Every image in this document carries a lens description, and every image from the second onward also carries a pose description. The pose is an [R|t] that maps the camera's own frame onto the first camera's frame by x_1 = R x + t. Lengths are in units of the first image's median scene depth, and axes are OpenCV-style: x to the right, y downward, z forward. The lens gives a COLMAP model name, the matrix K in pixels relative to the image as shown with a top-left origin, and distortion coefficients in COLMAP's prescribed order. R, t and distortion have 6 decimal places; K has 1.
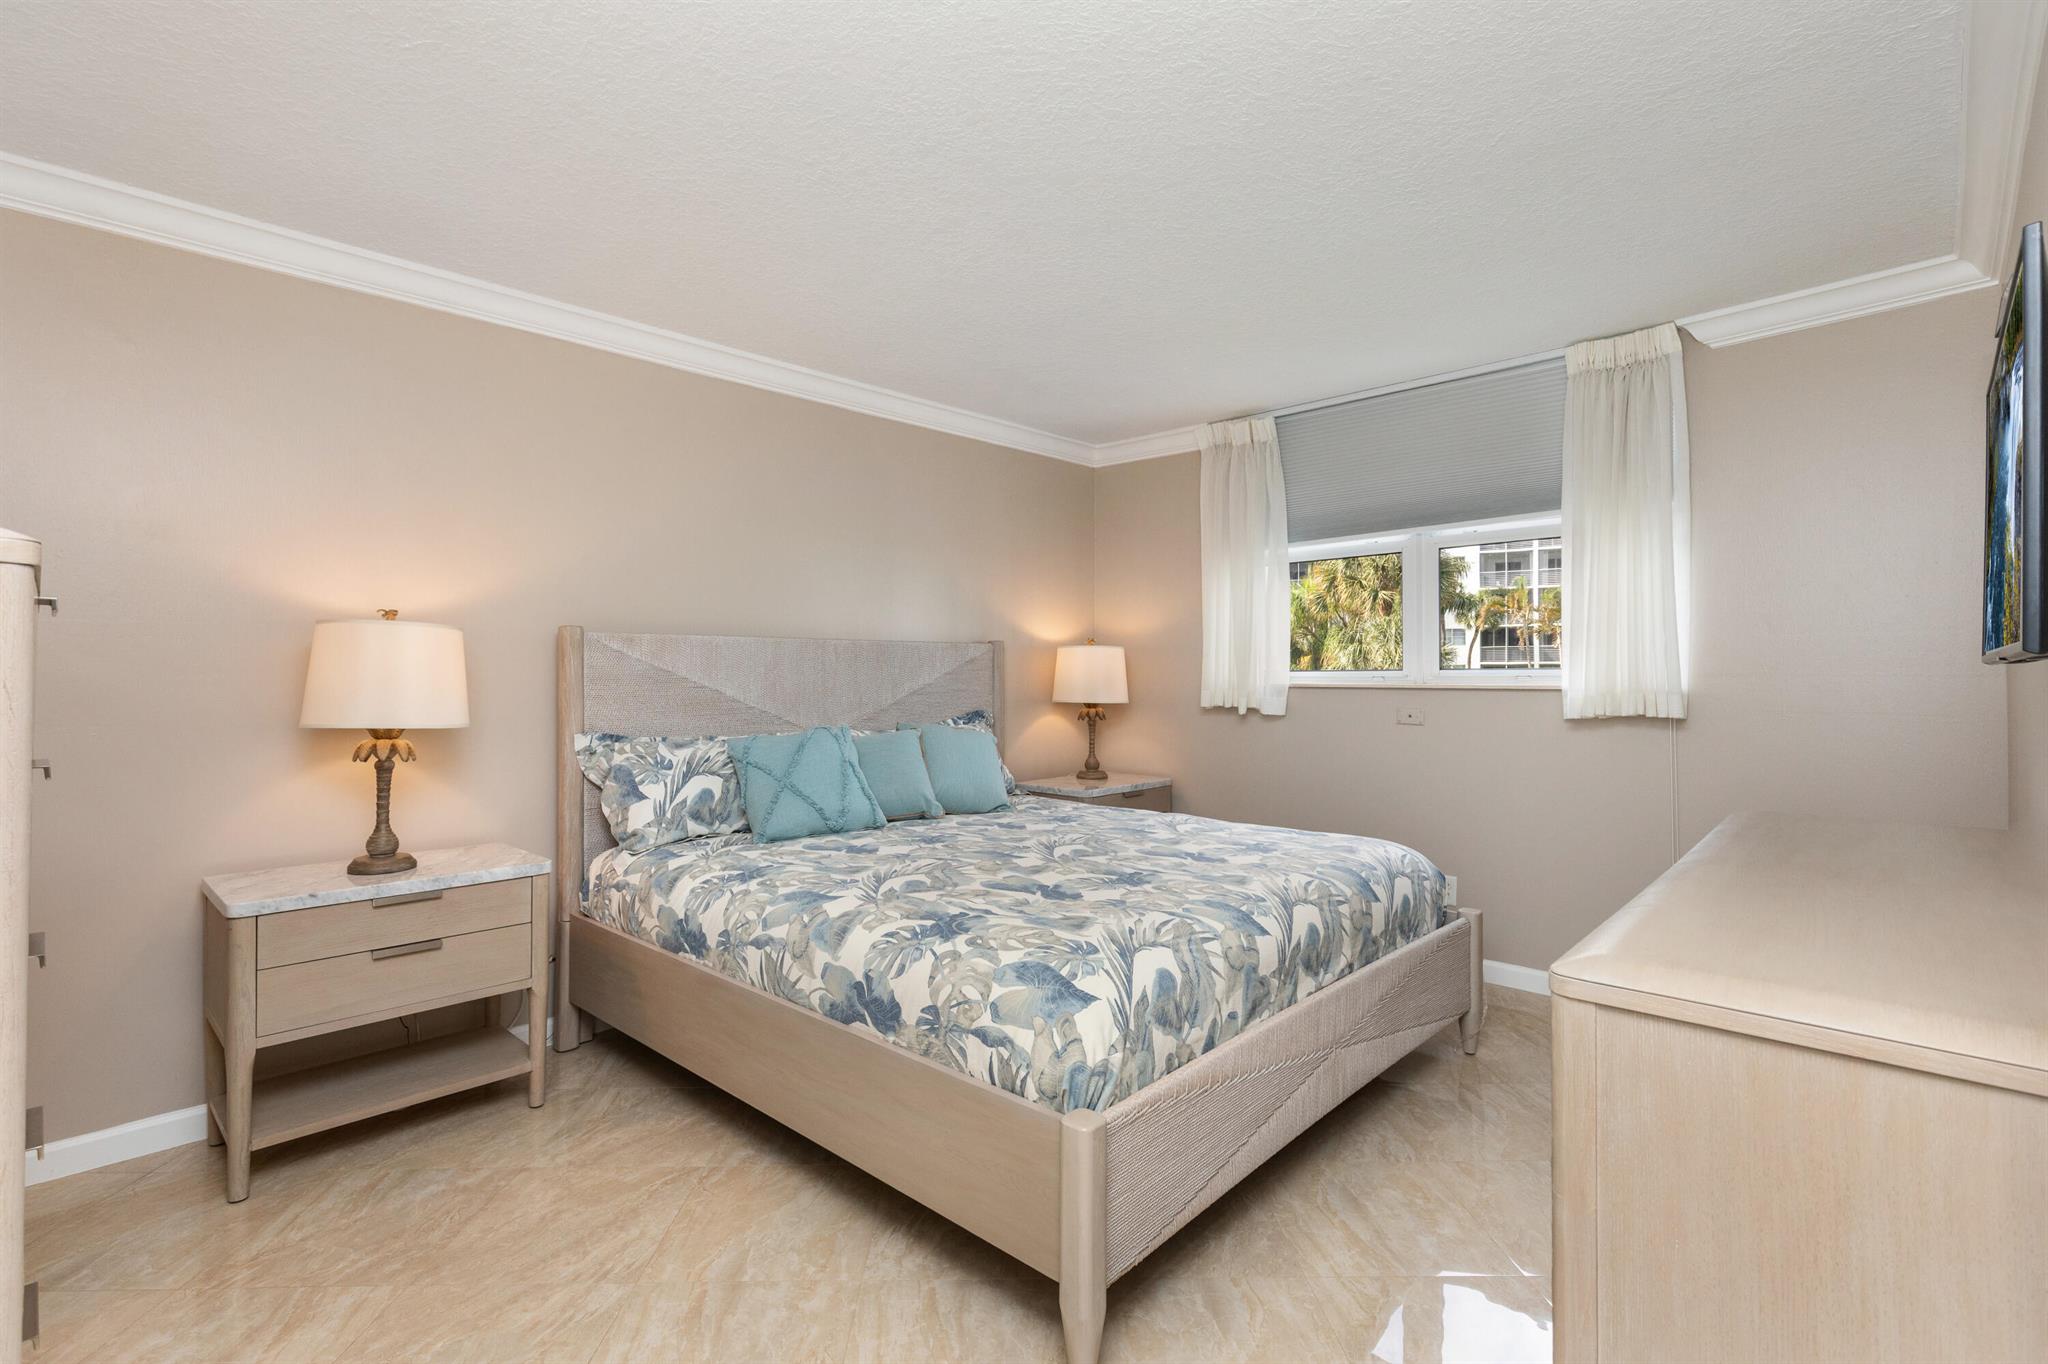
lens RADIAL K [[919.7, 0, 1032.5], [0, 919.7, 681.4], [0, 0, 1]] dist [0.005350, -0.001062]
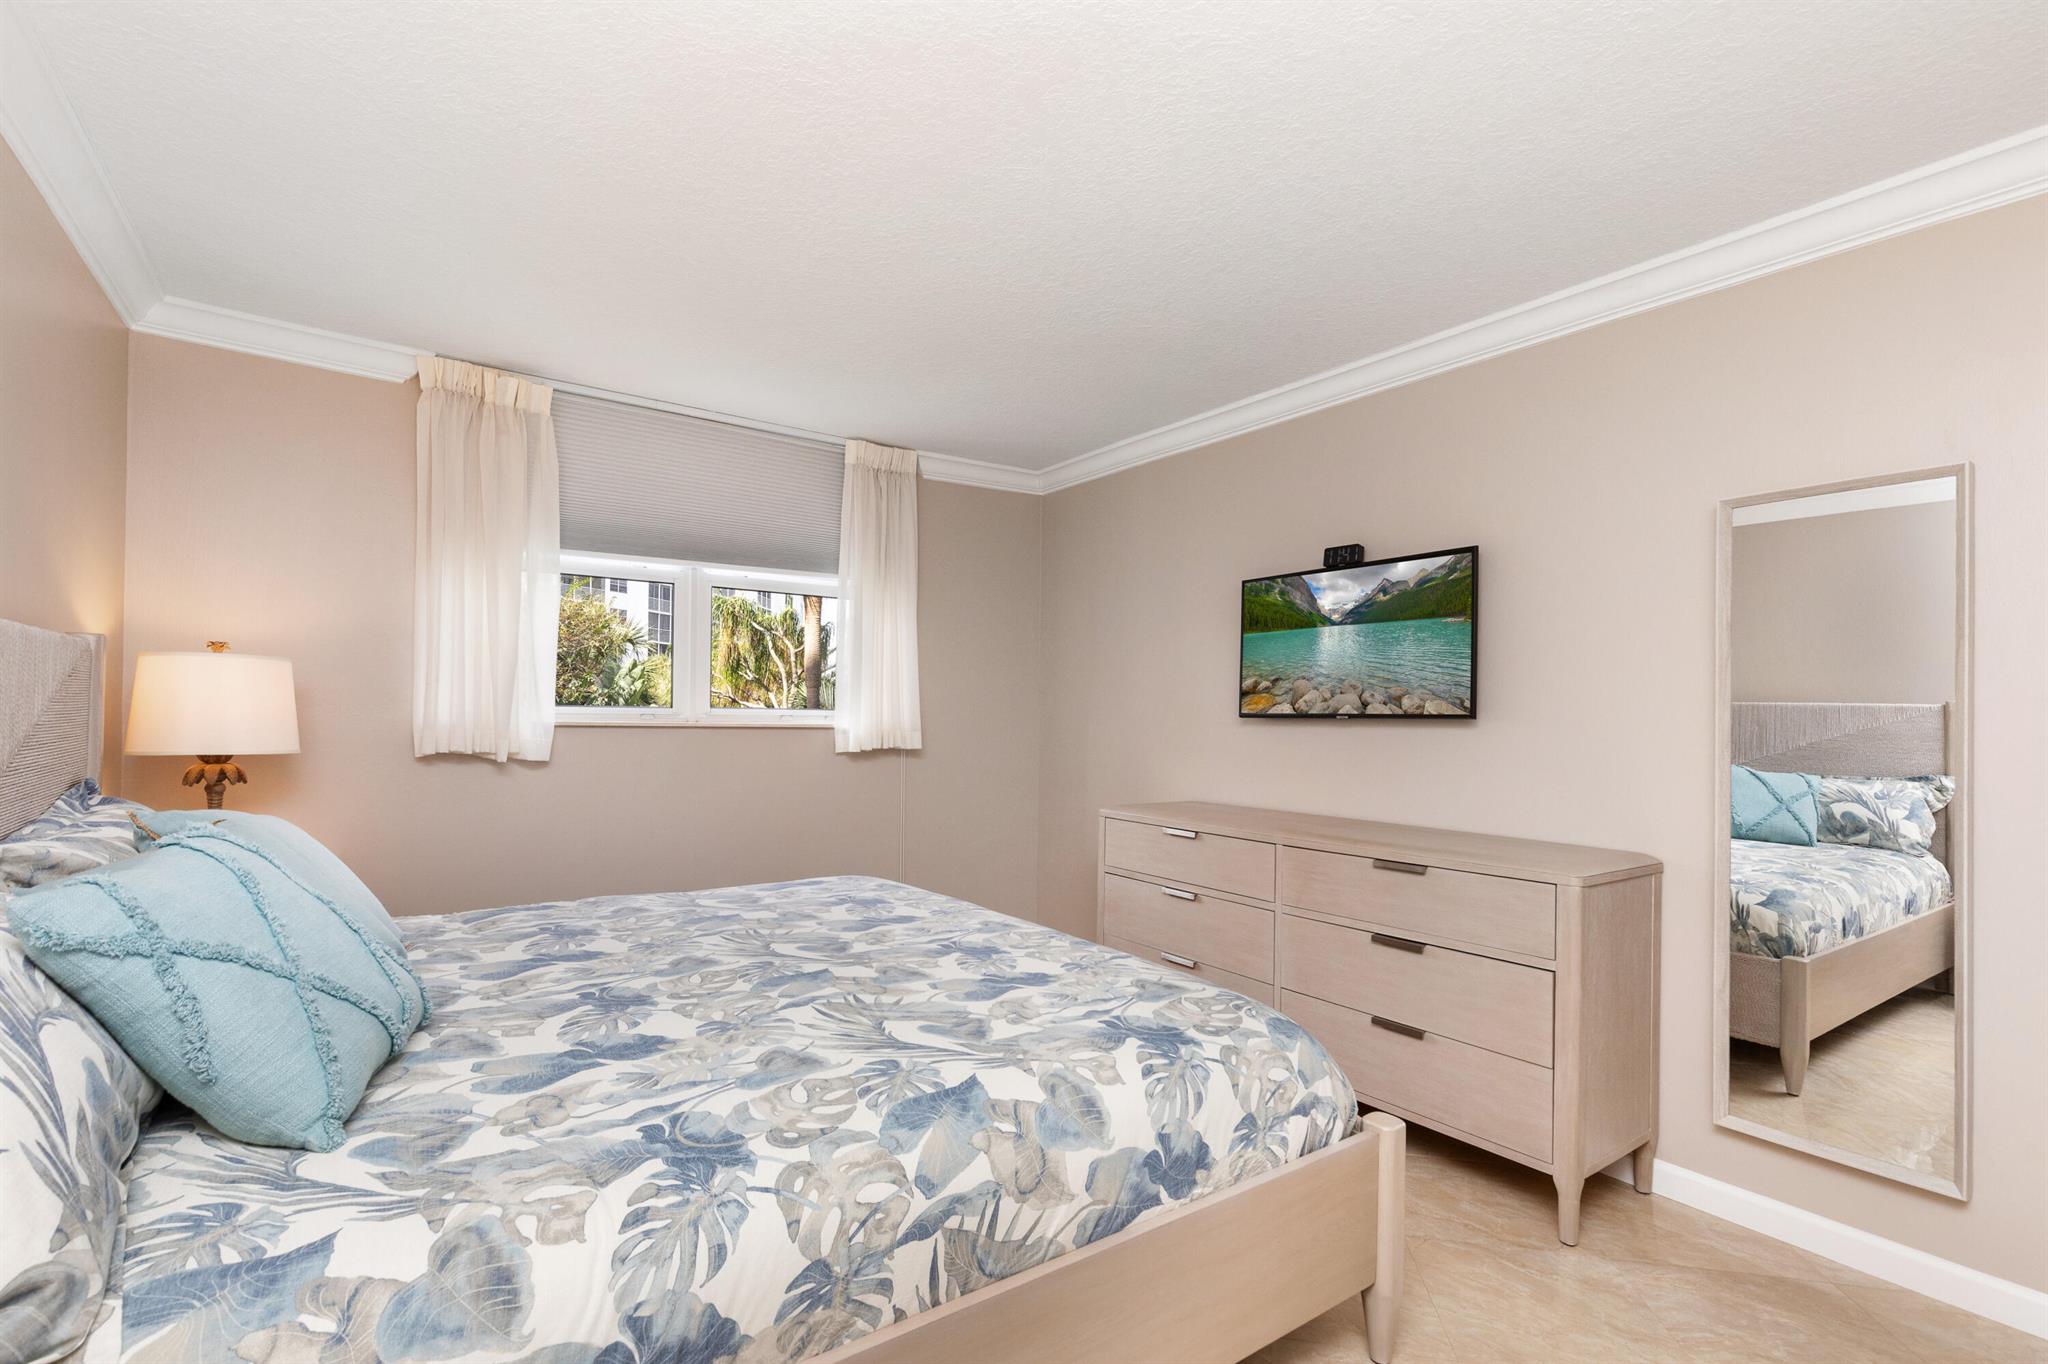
lens RADIAL K [[919.7, 0, 1019.6], [0, 919.7, 686.2], [0, 0, 1]] dist [0.005350, -0.001062]
pose [[0.220861, 0.036028, 0.974640, -0.825285], [-0.012562, 0.999340, -0.034095, -0.012062], [-0.975224, -0.004713, 0.221167, 0.836590]]
